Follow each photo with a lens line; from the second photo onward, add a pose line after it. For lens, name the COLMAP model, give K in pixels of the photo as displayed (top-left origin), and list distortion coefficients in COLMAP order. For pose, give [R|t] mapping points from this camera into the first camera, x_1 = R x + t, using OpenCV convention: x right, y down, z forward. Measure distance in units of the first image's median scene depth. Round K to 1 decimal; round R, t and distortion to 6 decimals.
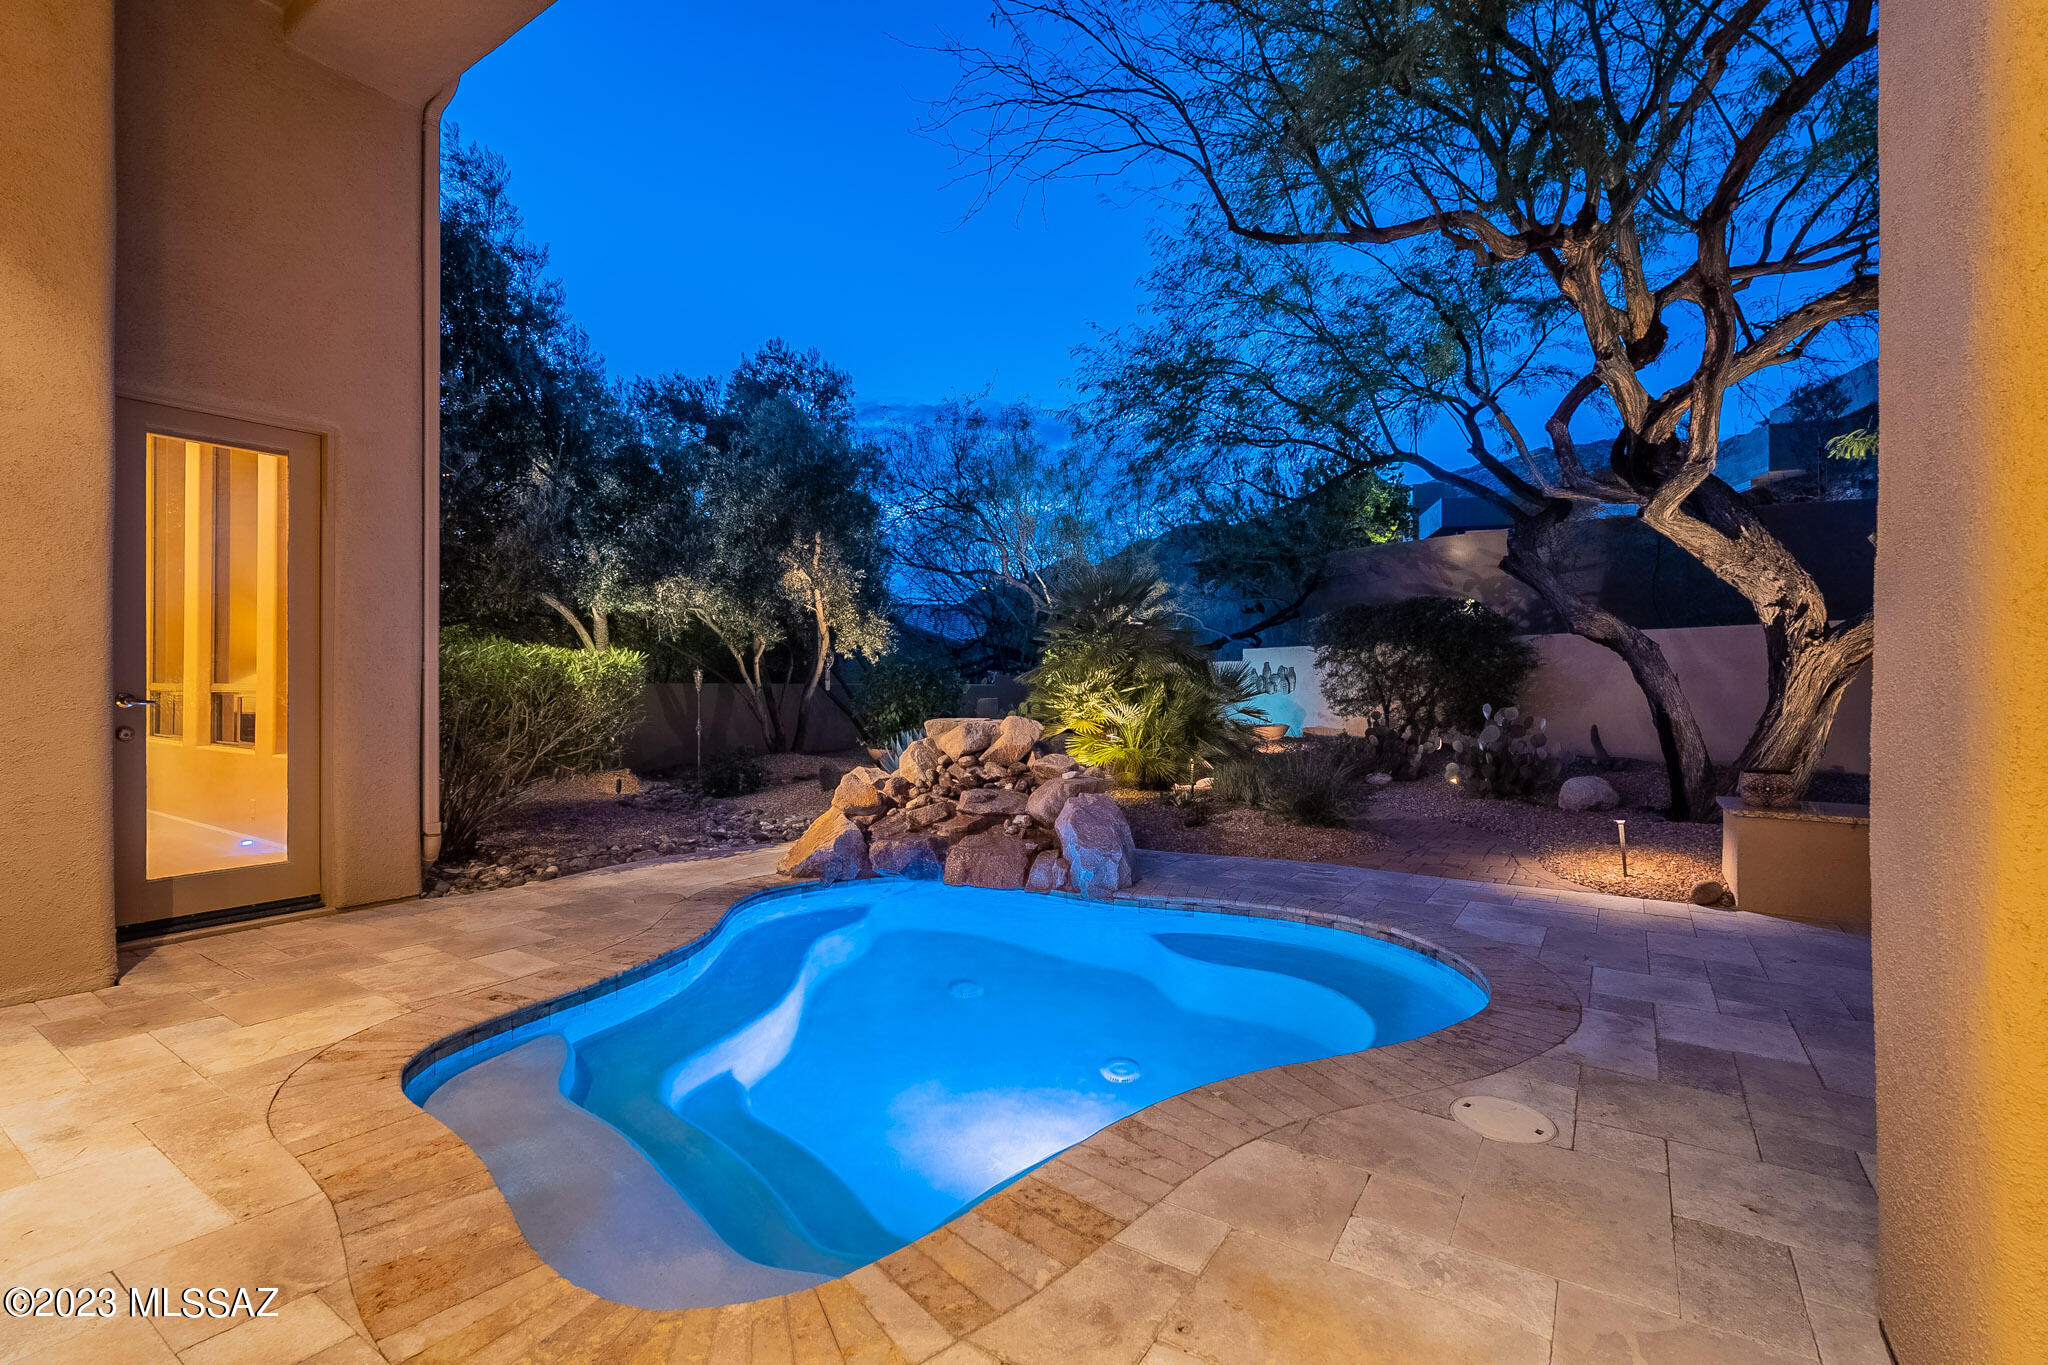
lens RADIAL K [[898.8, 0, 1024.0], [0, 898.8, 682.5], [0, 0, 1]] dist [-0.003337, -0.000158]
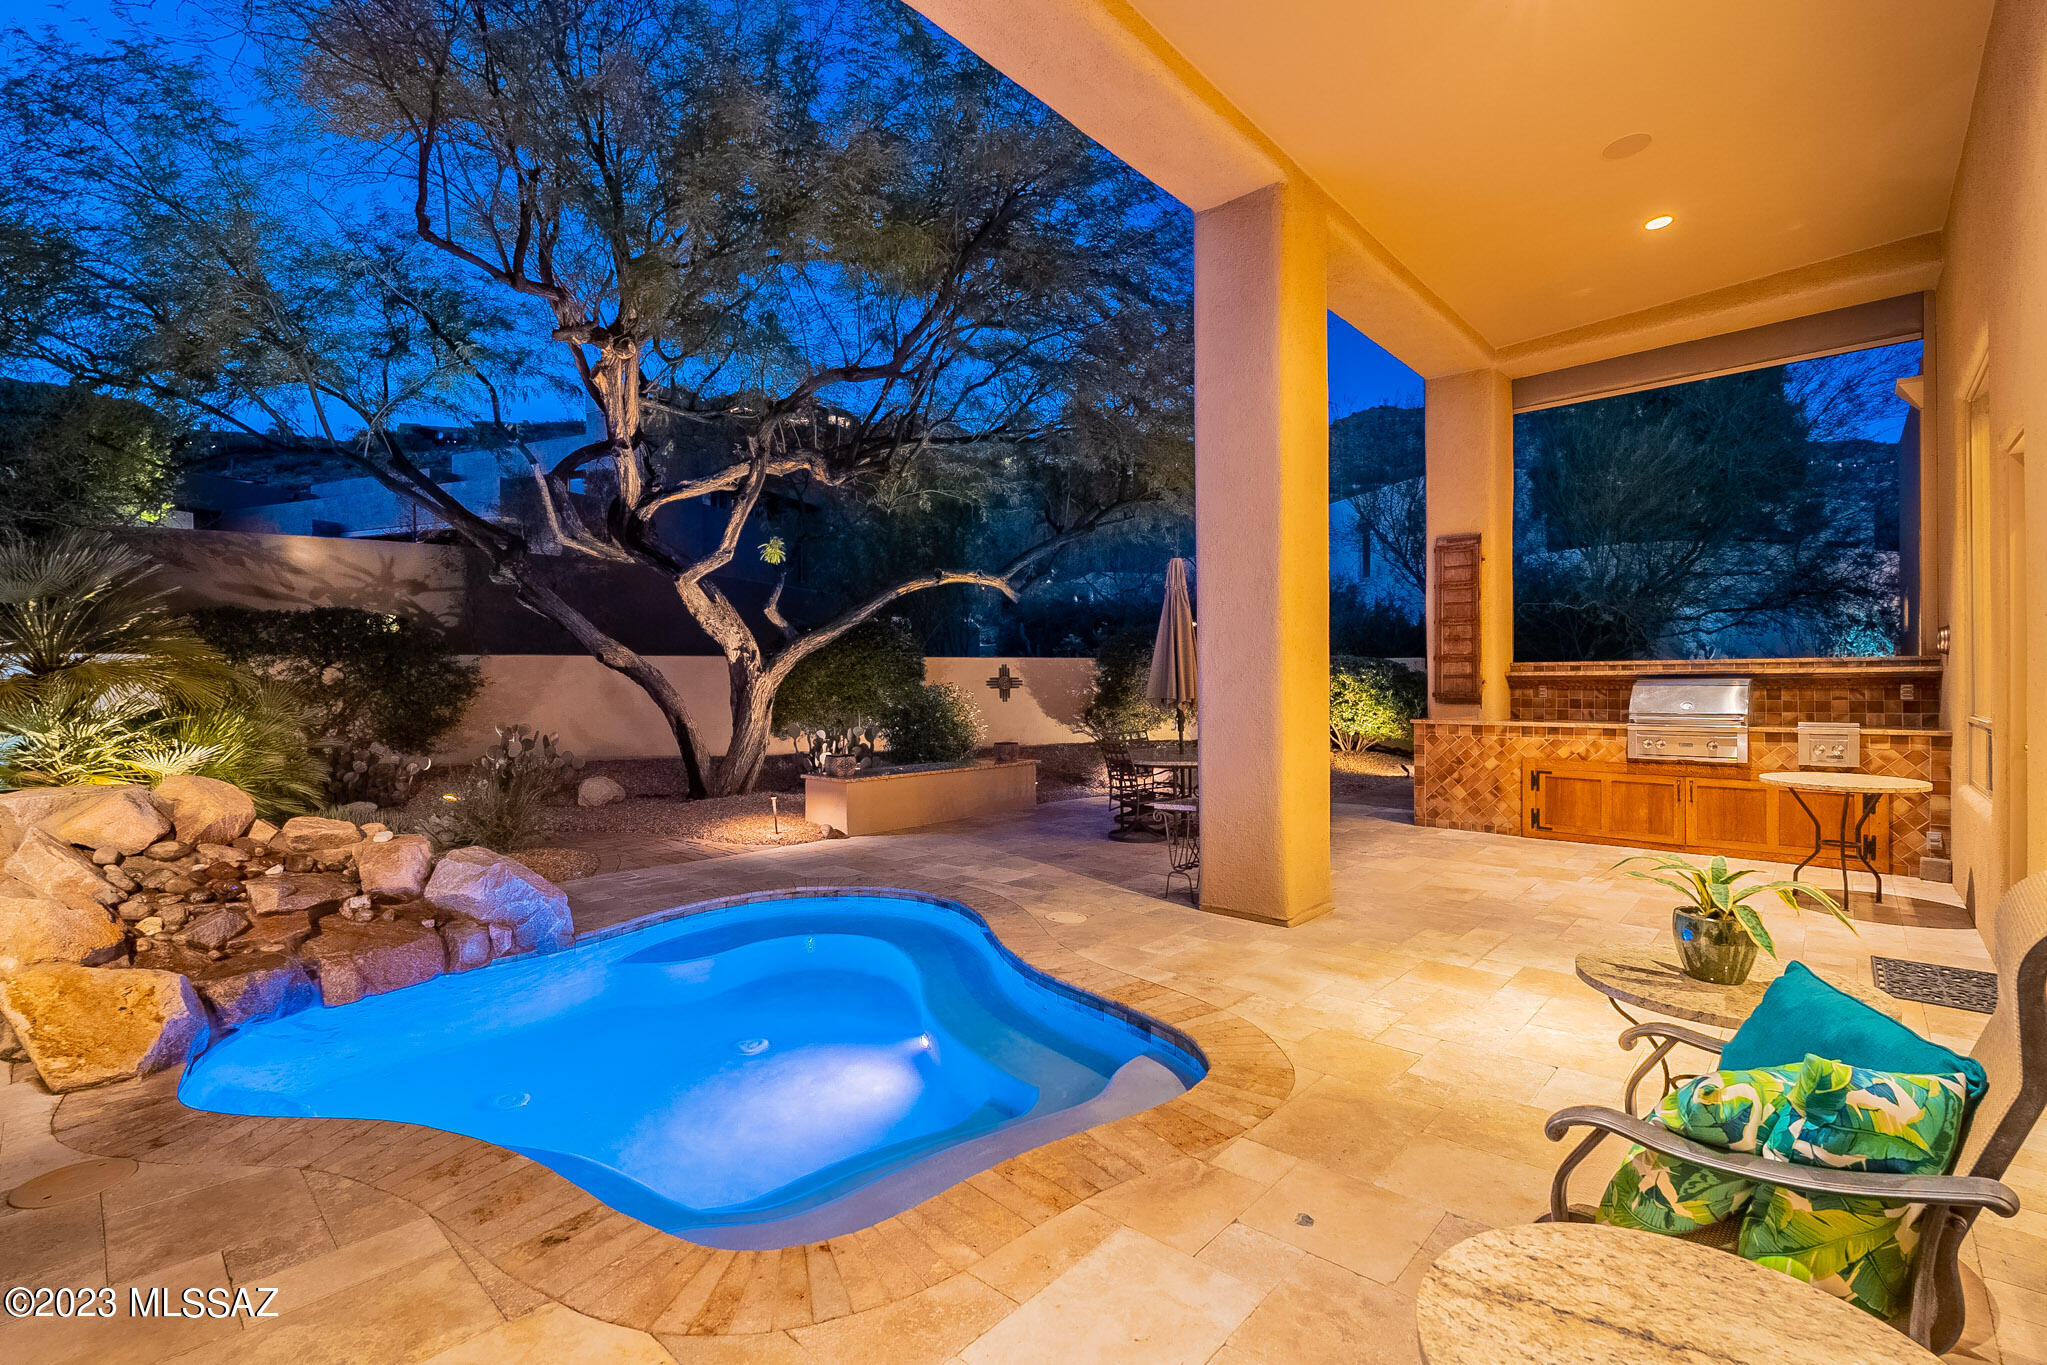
lens RADIAL K [[898.3, 0, 1023.5], [0, 898.3, 682.5], [0, 0, 1]] dist [-0.003337, -0.000158]
pose [[0.161558, -0.003875, 0.986856, -1.253689], [0.002963, 0.999990, 0.003441, -0.071989], [-0.986859, 0.002368, 0.161568, 0.569874]]
